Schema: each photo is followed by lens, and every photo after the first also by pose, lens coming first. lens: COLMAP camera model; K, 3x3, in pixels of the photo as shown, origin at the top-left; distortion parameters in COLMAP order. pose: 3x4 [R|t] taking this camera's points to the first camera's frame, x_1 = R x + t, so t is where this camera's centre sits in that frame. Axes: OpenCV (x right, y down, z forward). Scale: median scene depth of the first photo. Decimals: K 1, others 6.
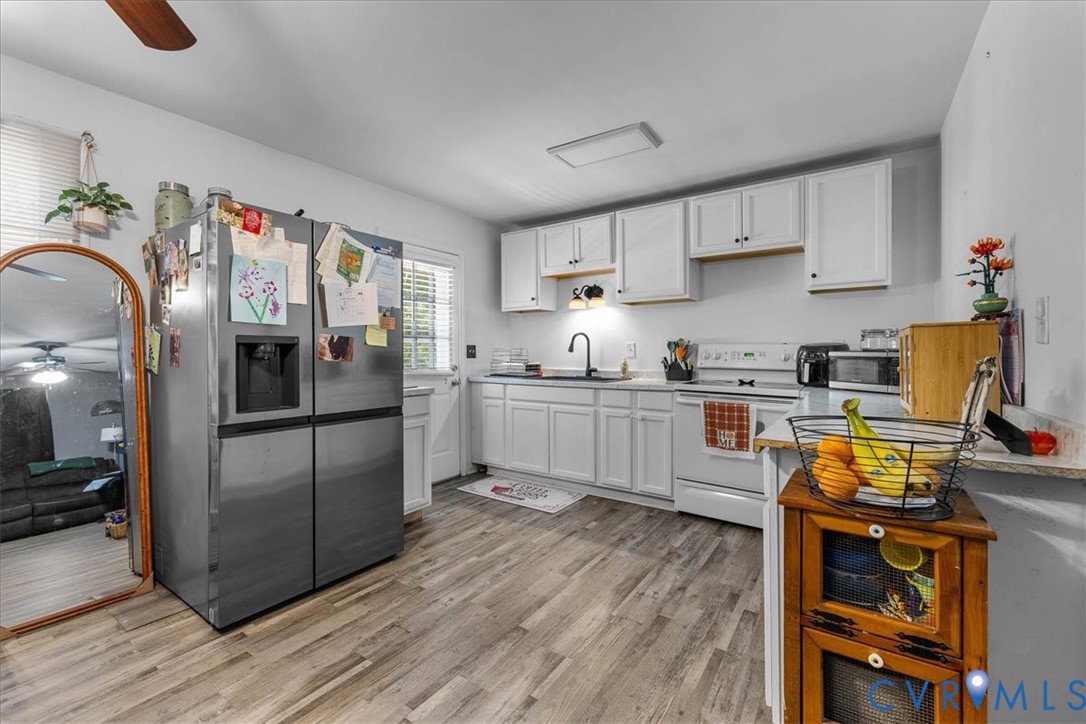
lens RADIAL K [[455.9, 0, 538.2], [0, 455.9, 357.2], [0, 0, 1]] dist [0.002101, 0.000186]
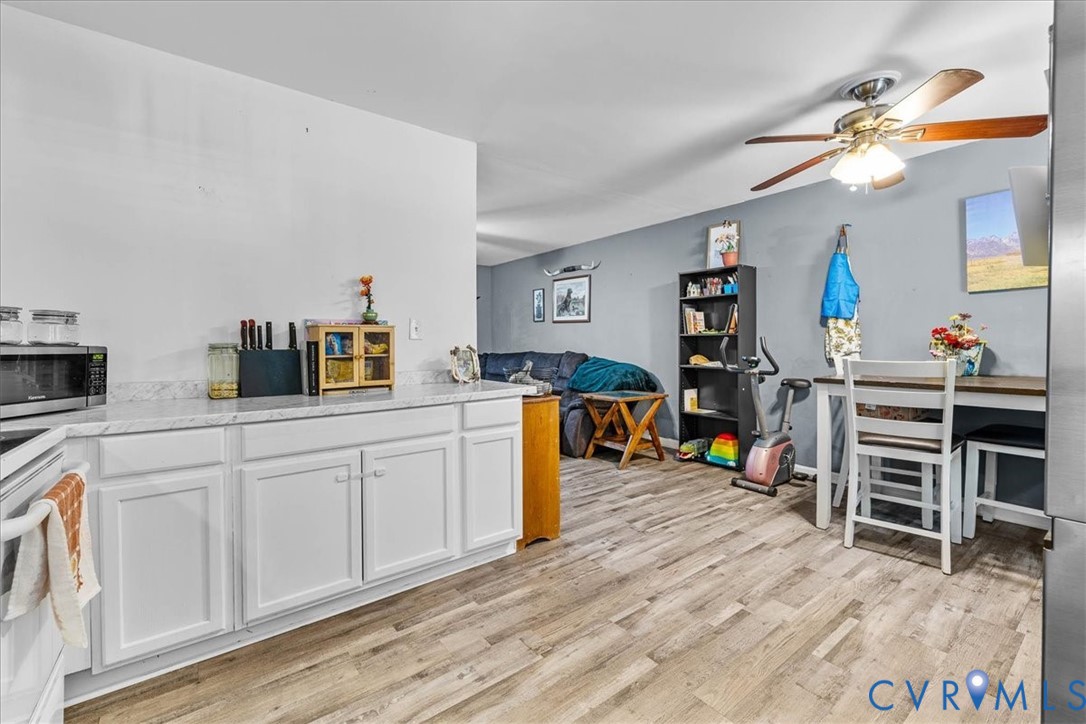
lens RADIAL K [[455.9, 0, 533.0], [0, 455.9, 354.6], [0, 0, 1]] dist [0.002101, 0.000186]
pose [[-0.945024, -0.002437, 0.326992, -0.086949], [0.010777, 0.999197, 0.038591, -0.021772], [-0.326823, 0.039993, -0.944239, 1.630771]]
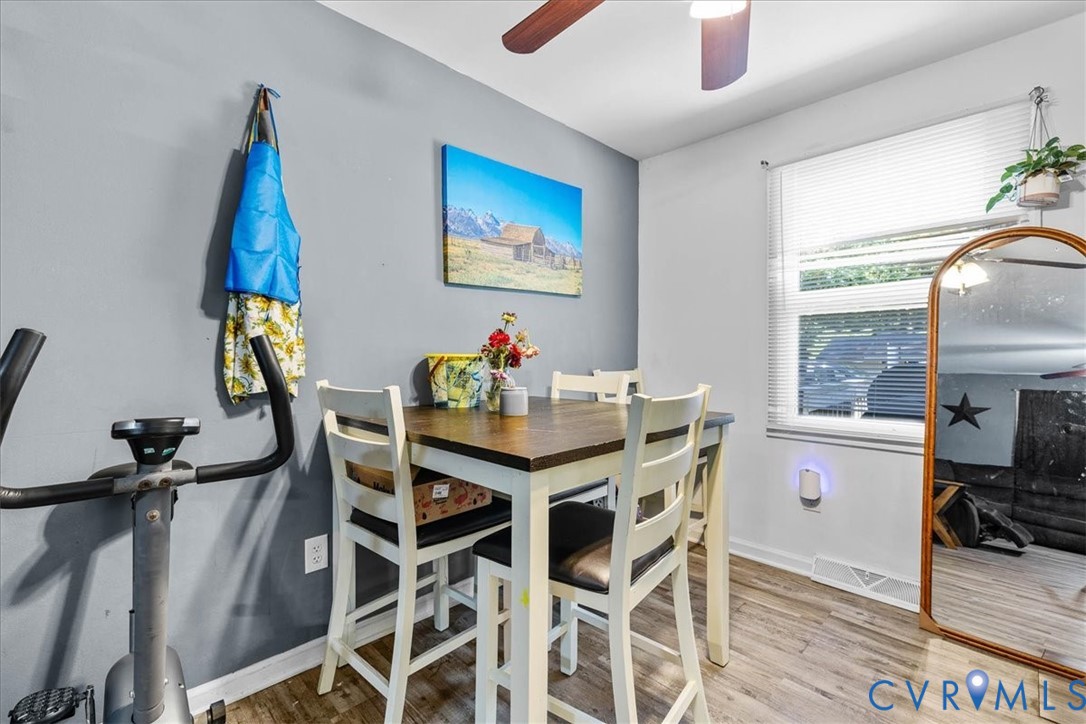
lens RADIAL K [[490.1, 0, 543.1], [0, 490.1, 360.6], [0, 0, 1]] dist [0.003664, 0.000992]
pose [[-0.173489, 0.017593, -0.984679, 0.073268], [-0.012239, 0.999725, 0.020018, -0.005020], [0.984760, 0.015525, -0.173225, 0.410079]]
